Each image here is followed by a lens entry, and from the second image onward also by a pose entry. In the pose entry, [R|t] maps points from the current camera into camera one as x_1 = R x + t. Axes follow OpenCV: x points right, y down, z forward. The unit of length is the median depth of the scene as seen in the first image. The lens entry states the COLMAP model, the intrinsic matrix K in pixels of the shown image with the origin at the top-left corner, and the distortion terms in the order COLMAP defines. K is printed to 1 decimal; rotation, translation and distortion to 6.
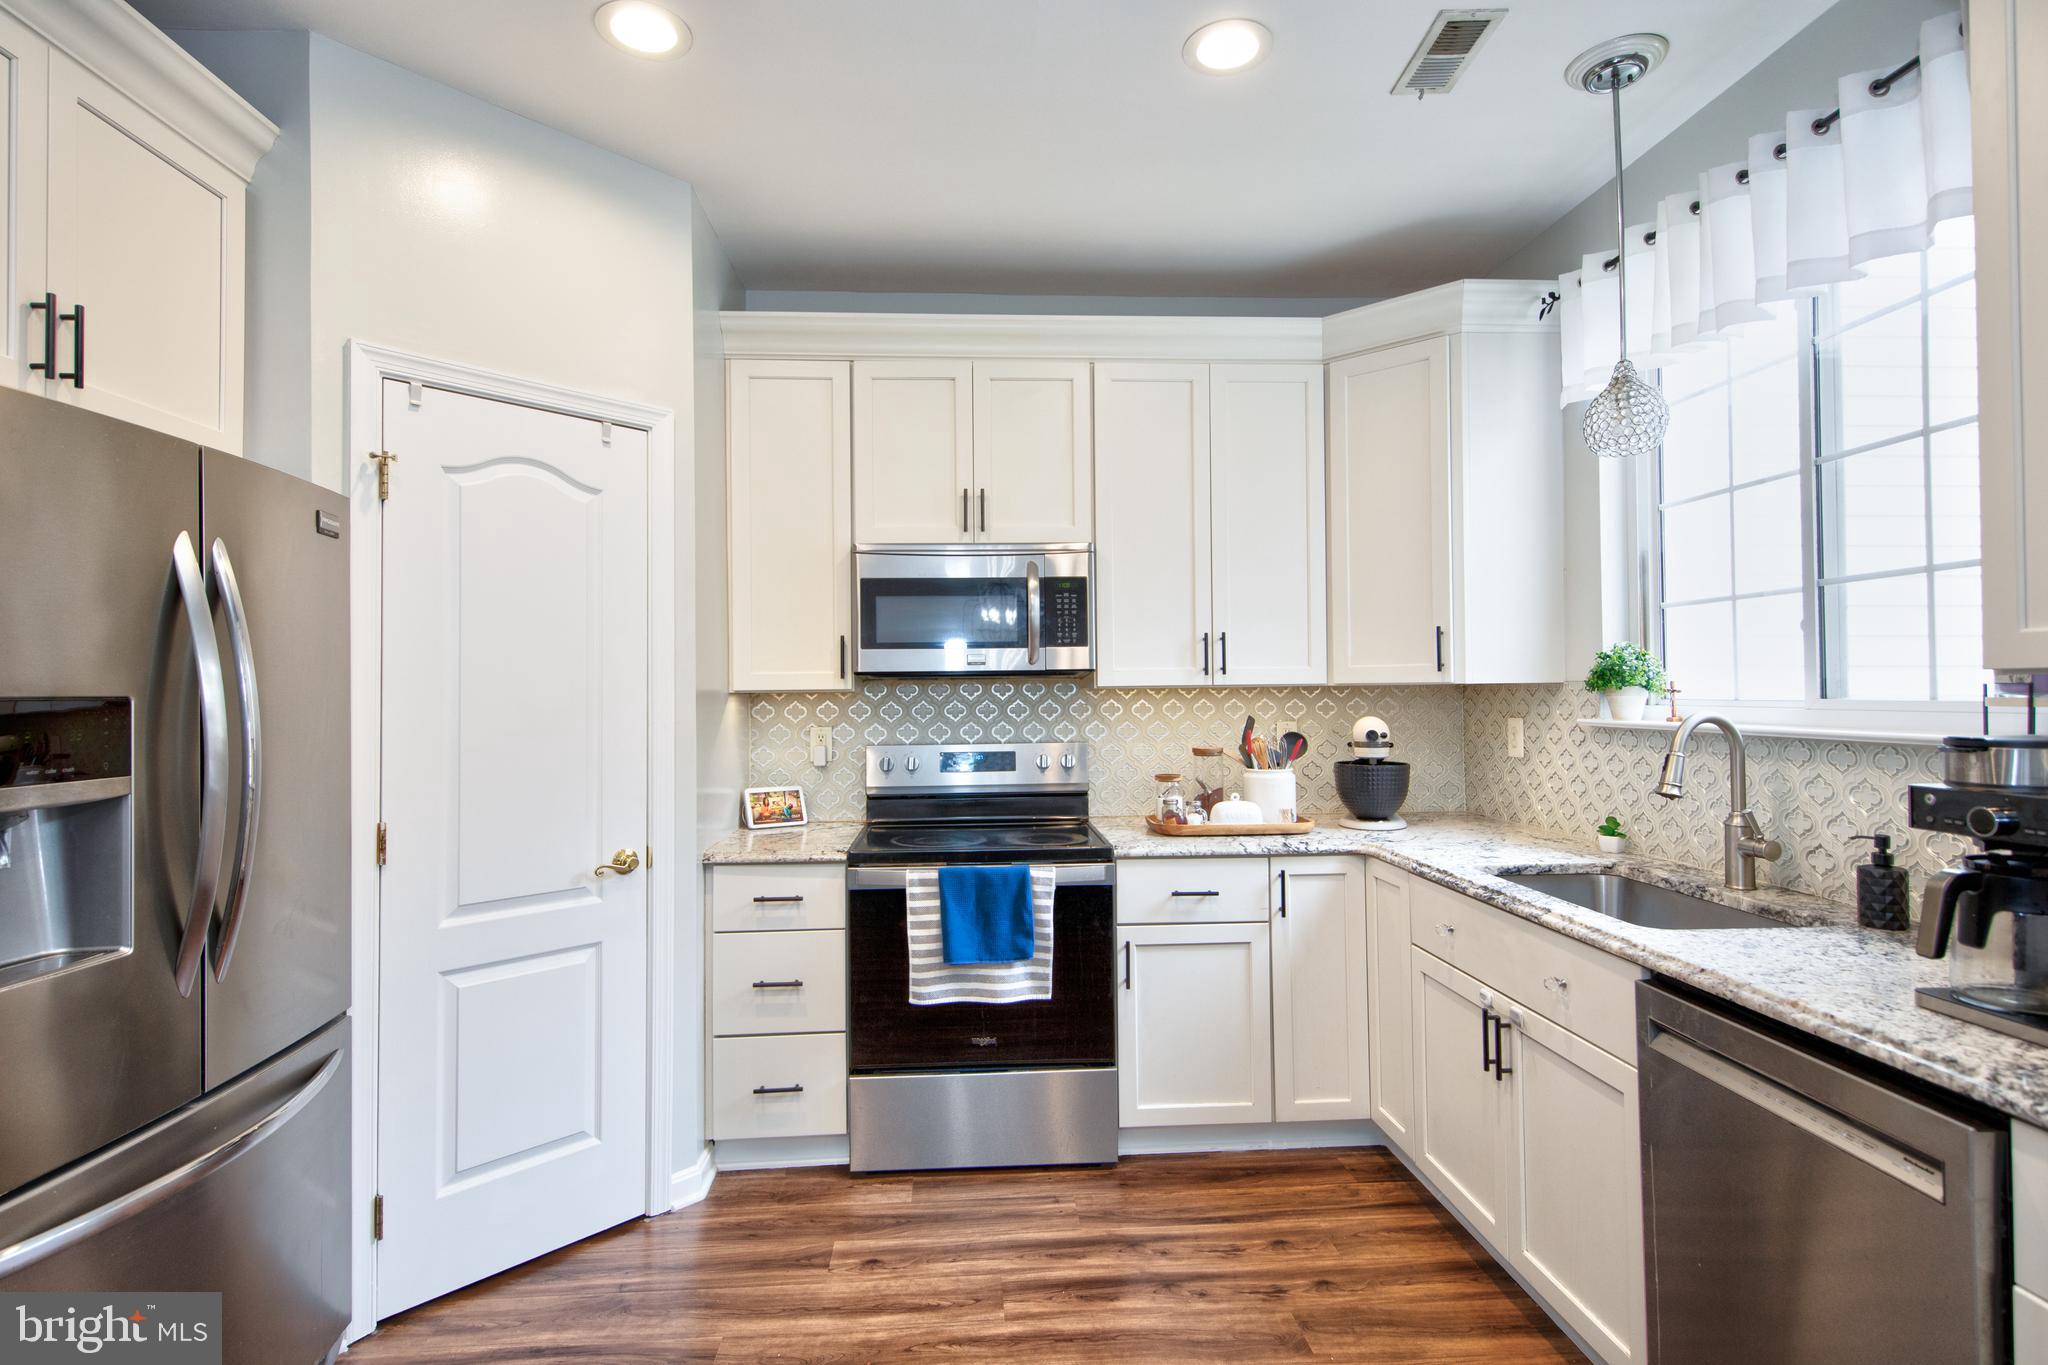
lens RADIAL K [[1014.0, 0, 1013.7], [0, 1014.0, 675.4], [0, 0, 1]] dist [0.012904, -0.007613]
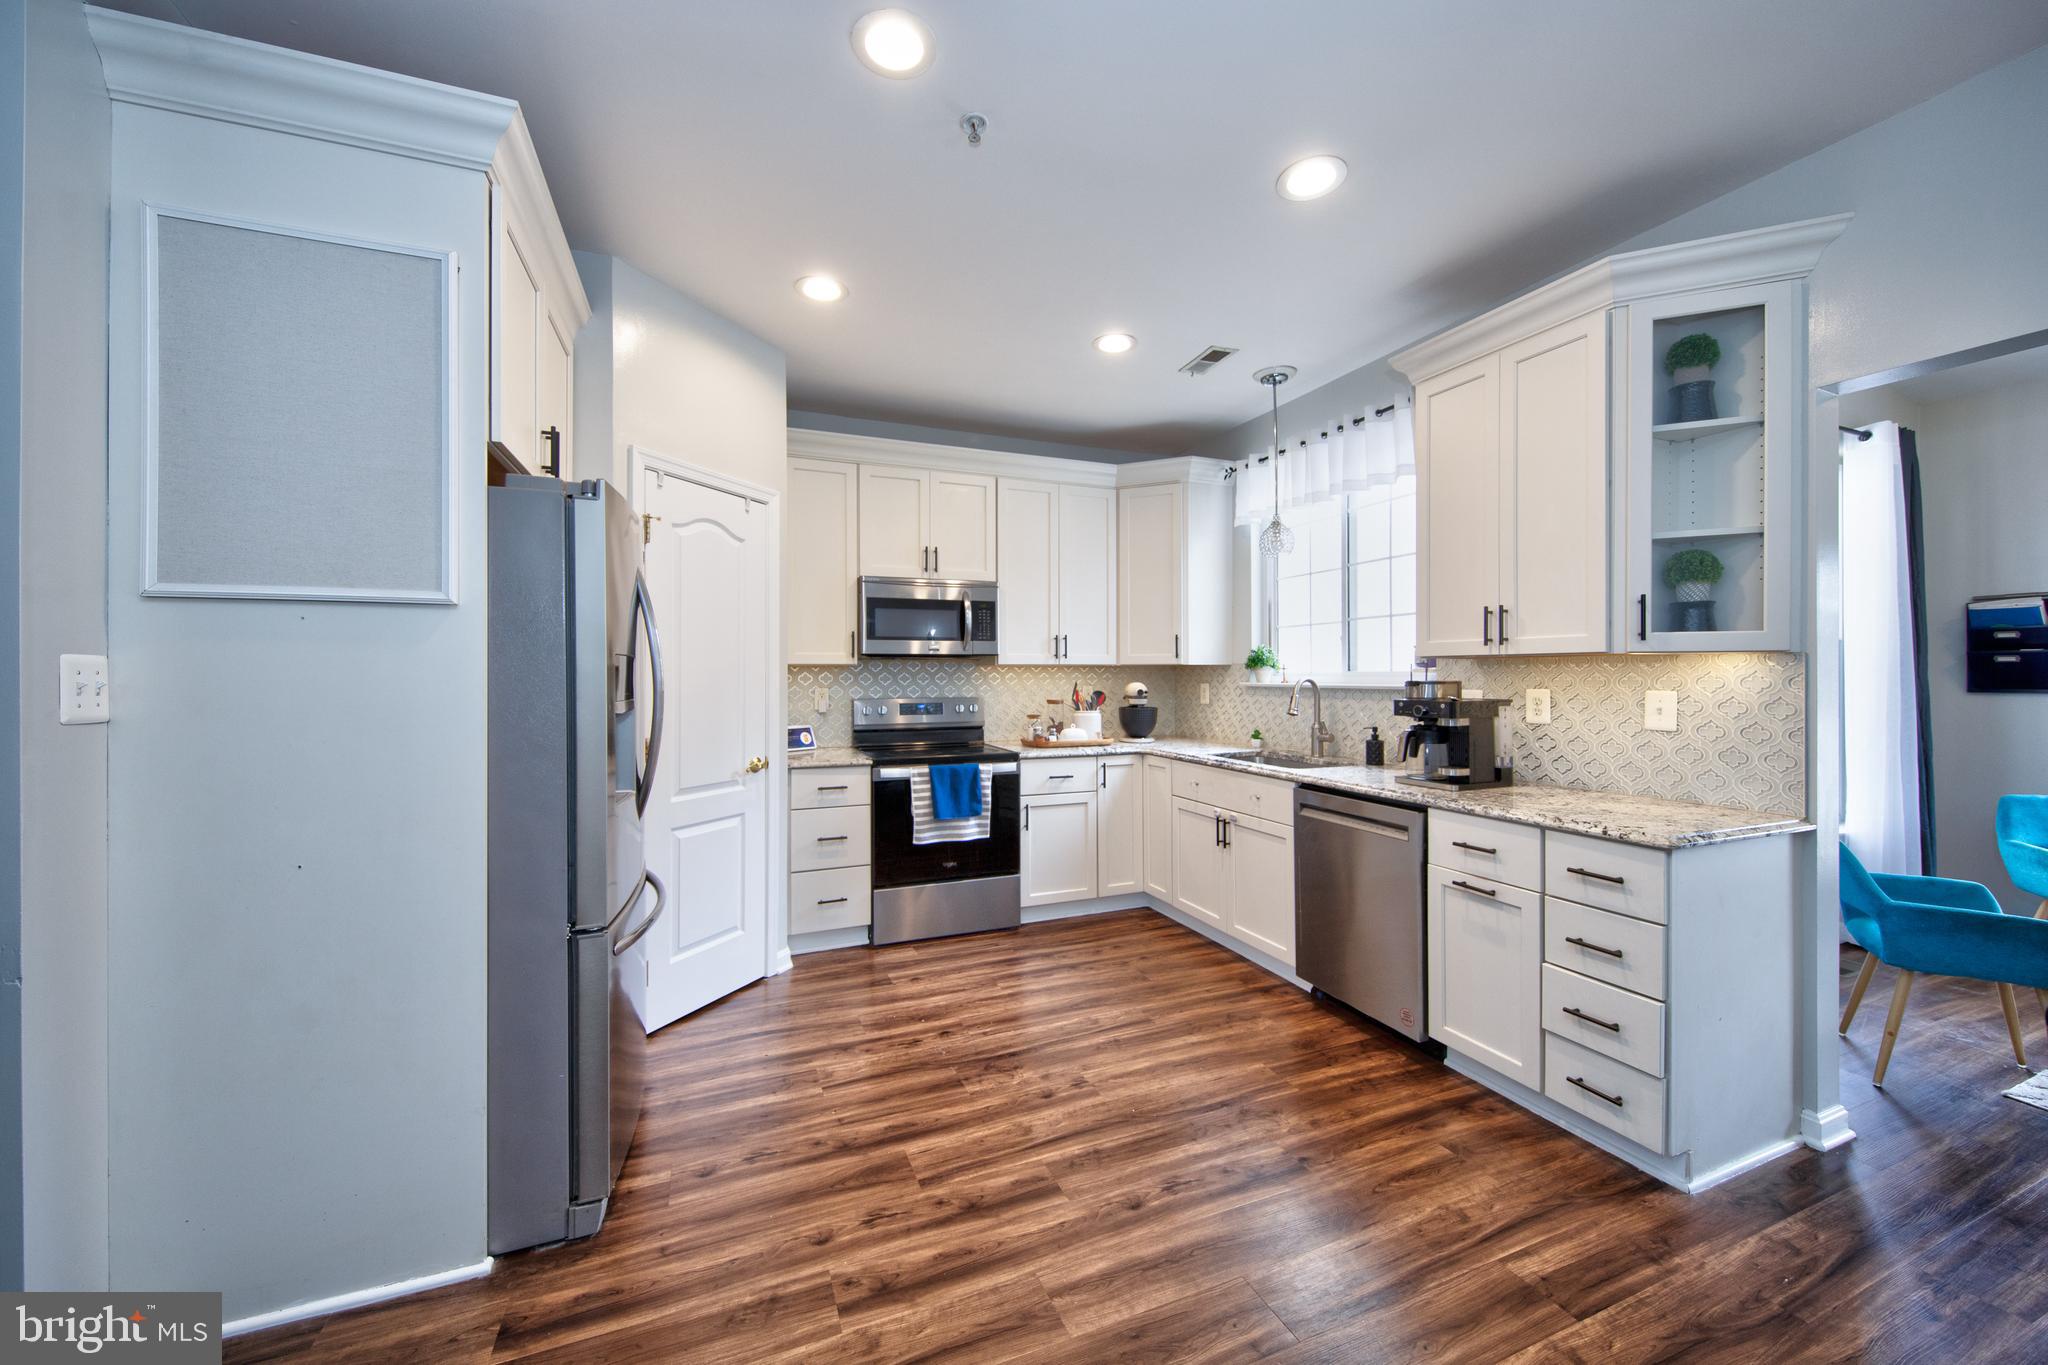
lens RADIAL K [[754.2, 0, 1022.0], [0, 754.2, 674.4], [0, 0, 1]] dist [0.003217, -0.001176]
pose [[0.948071, 0.007322, 0.317973, -0.344110], [-0.011219, 0.999883, 0.010425, 0.016801], [-0.317860, -0.013451, 0.948042, -0.286551]]
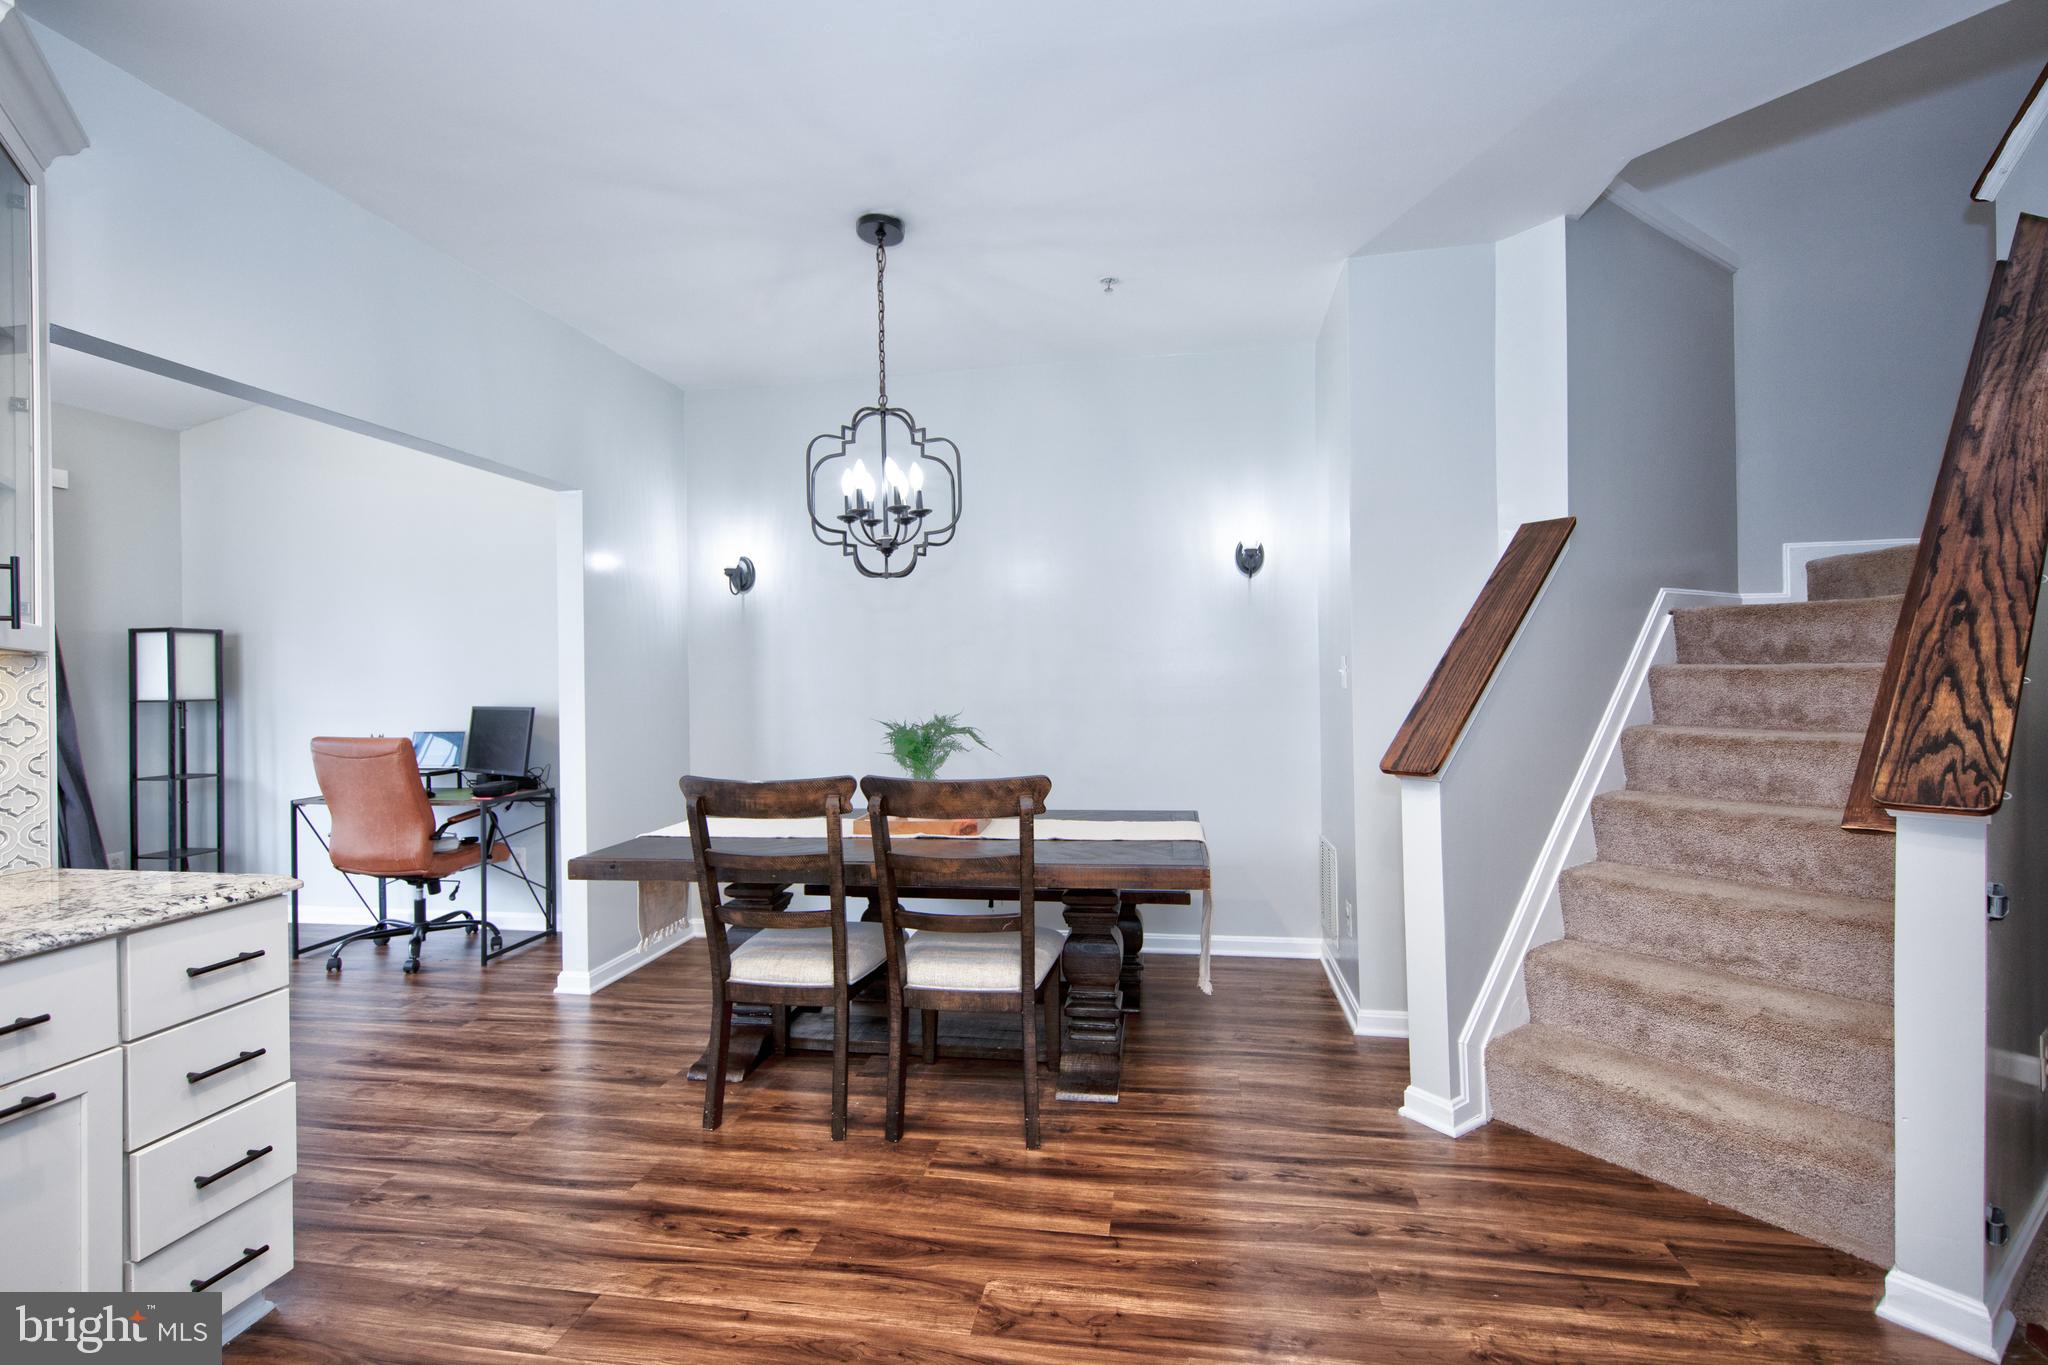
lens RADIAL K [[919.7, 0, 1004.5], [0, 919.7, 681.0], [0, 0, 1]] dist [-0.004105, -0.000264]
pose [[-0.971586, 0.021802, 0.235679, -0.254976], [0.020226, 0.999754, -0.009104, 0.035815], [-0.235820, -0.004078, -0.971788, 0.699653]]
